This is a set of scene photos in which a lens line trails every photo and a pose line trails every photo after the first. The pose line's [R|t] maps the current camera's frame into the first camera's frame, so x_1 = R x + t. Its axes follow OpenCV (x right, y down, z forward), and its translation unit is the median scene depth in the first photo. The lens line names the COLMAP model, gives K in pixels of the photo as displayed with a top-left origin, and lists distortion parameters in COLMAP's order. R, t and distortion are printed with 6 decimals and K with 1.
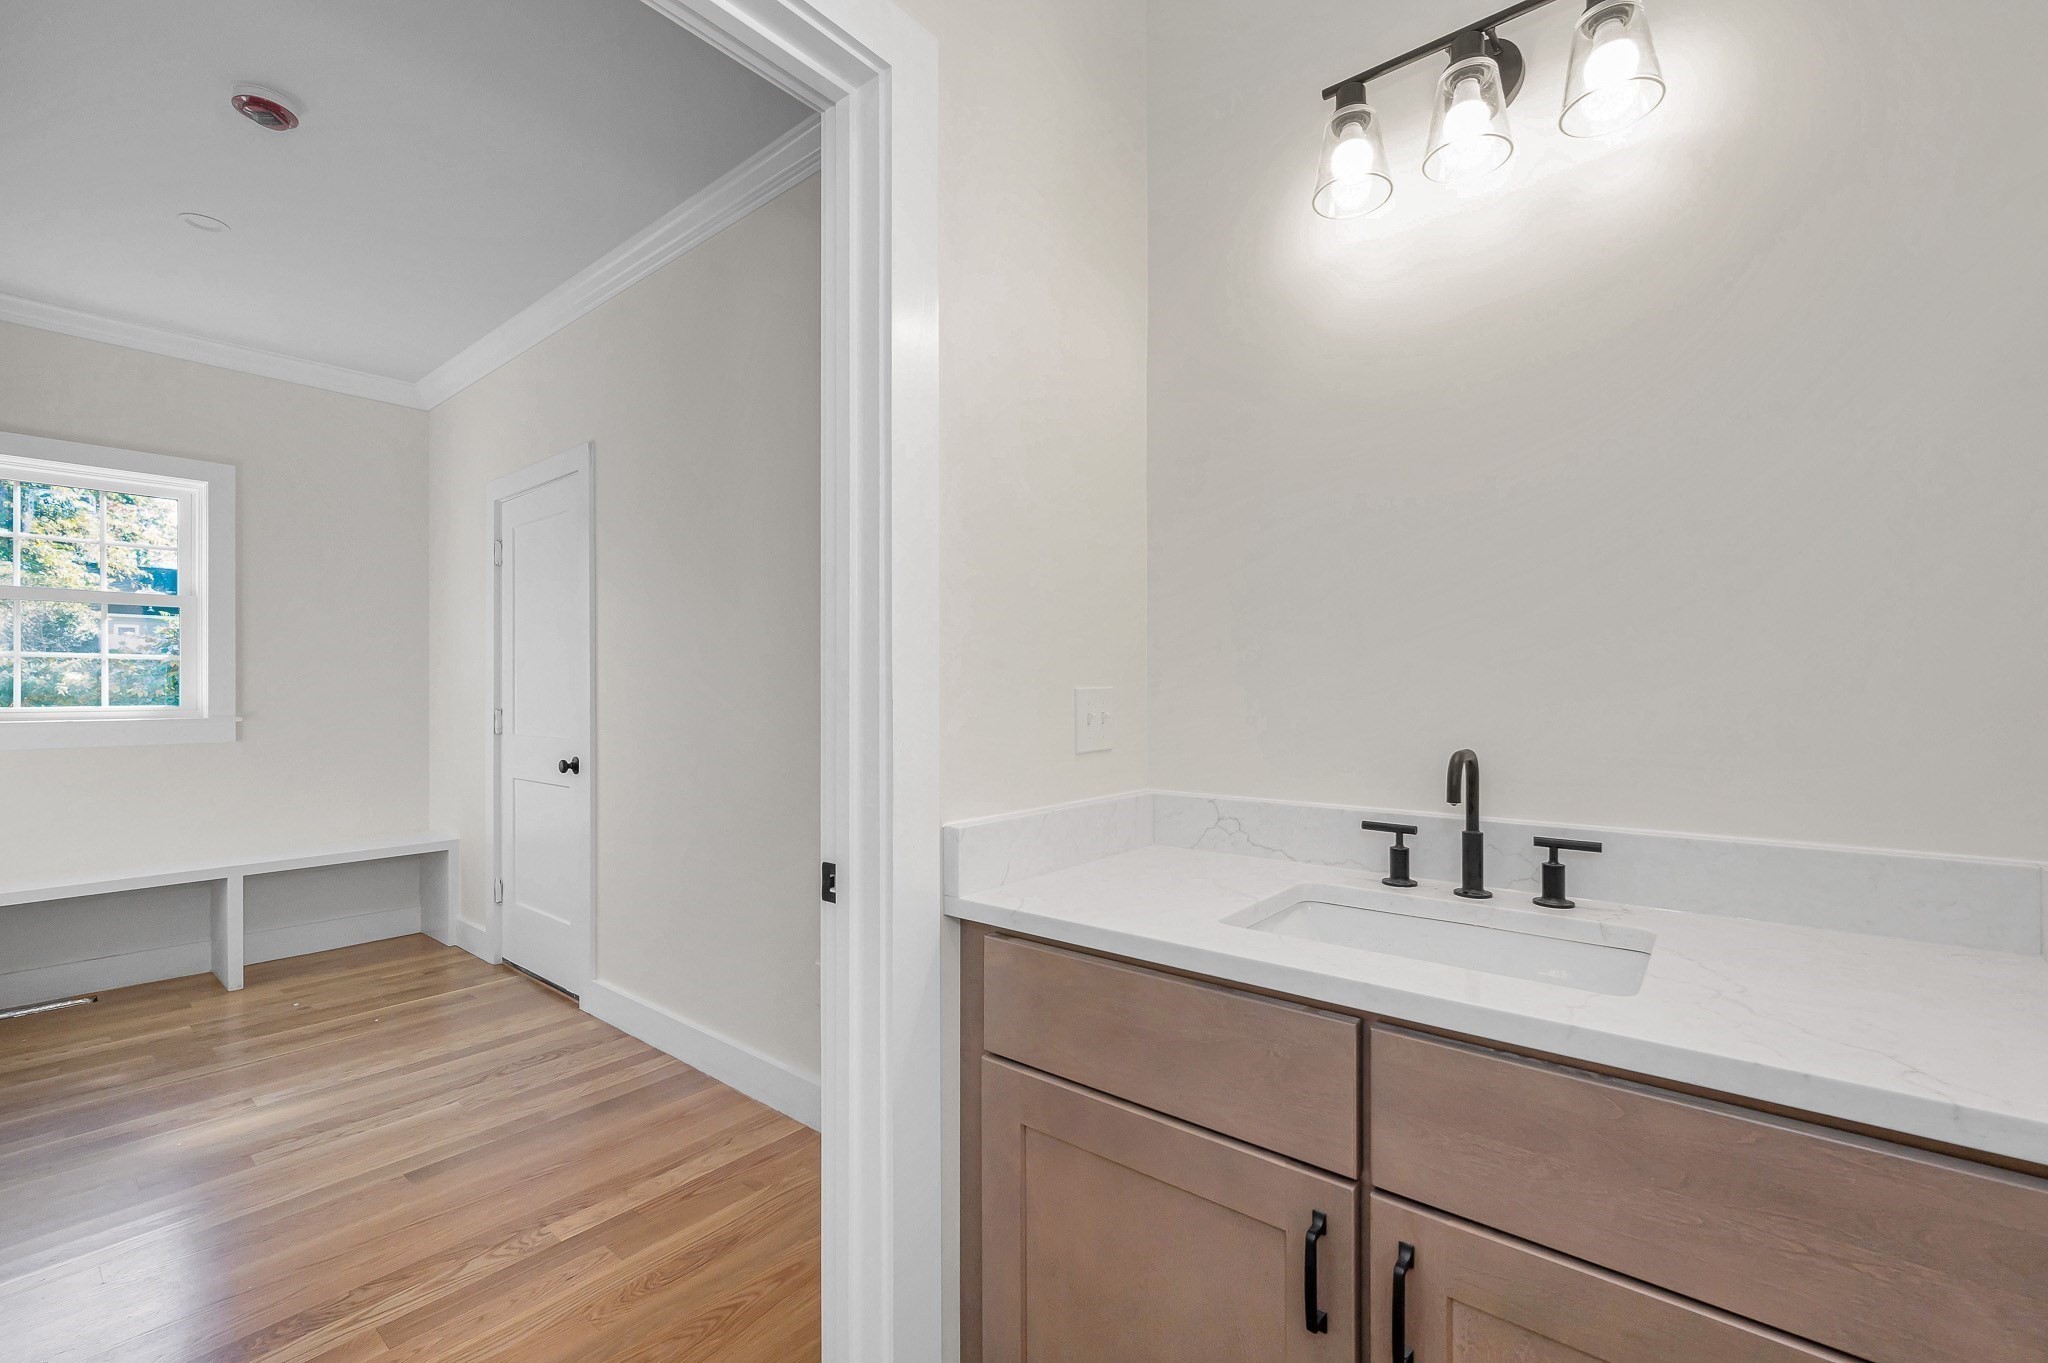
lens RADIAL K [[829.9, 0, 1027.7], [0, 829.9, 679.7], [0, 0, 1]] dist [0.001931, 0.000187]
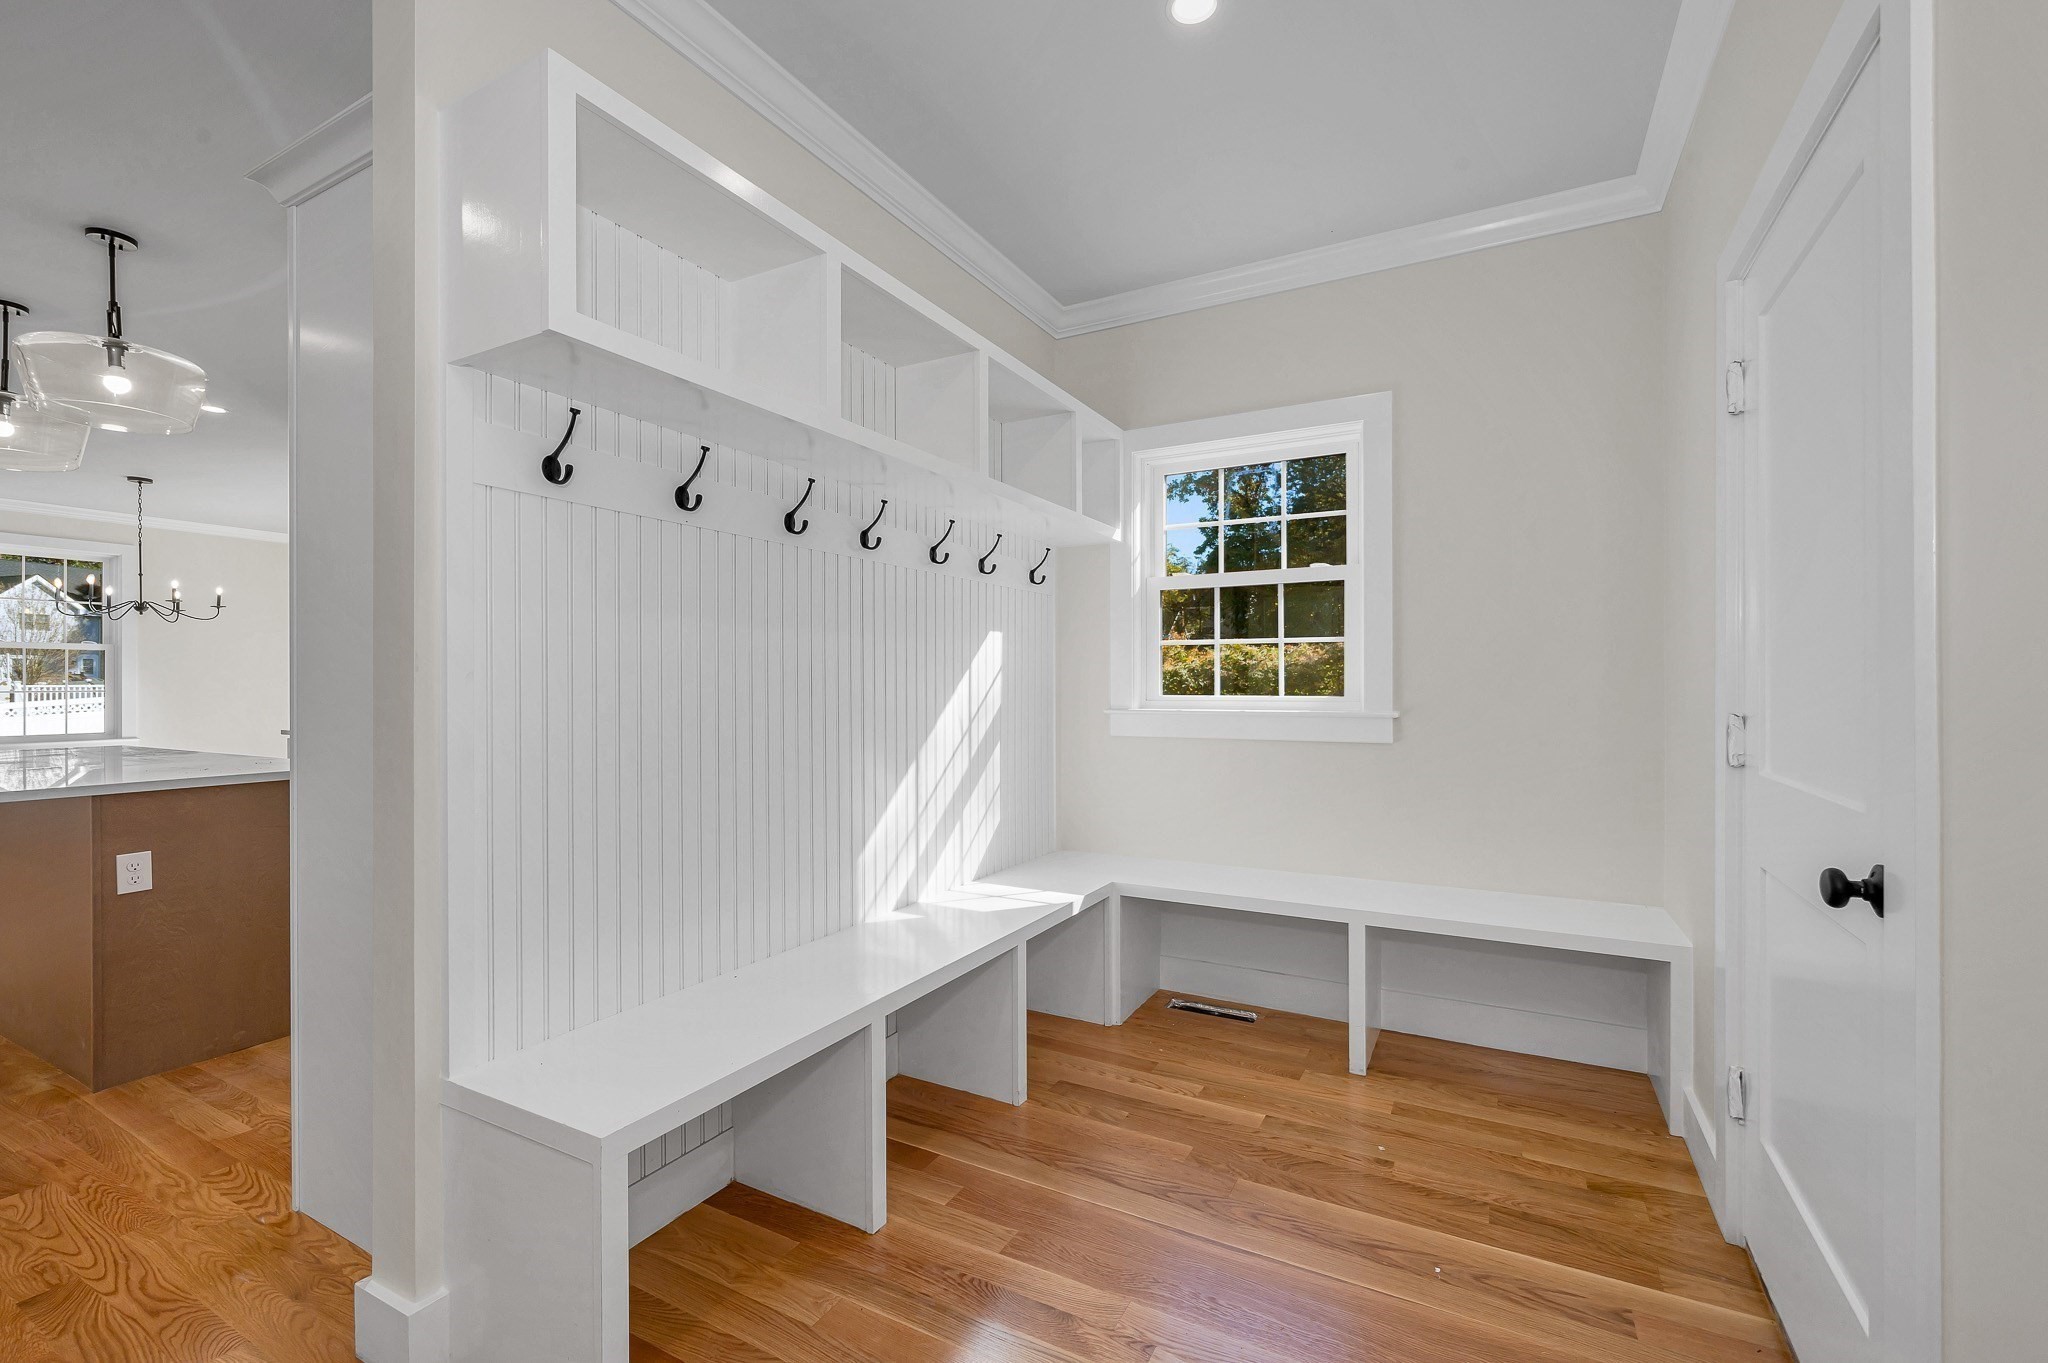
lens RADIAL K [[829.9, 0, 1019.8], [0, 829.9, 682.1], [0, 0, 1]] dist [0.001931, 0.000187]
pose [[0.130702, 0.006140, -0.991403, -0.241338], [0.023900, 0.999671, 0.009342, 0.001598], [0.991134, -0.024916, 0.130513, 0.596291]]
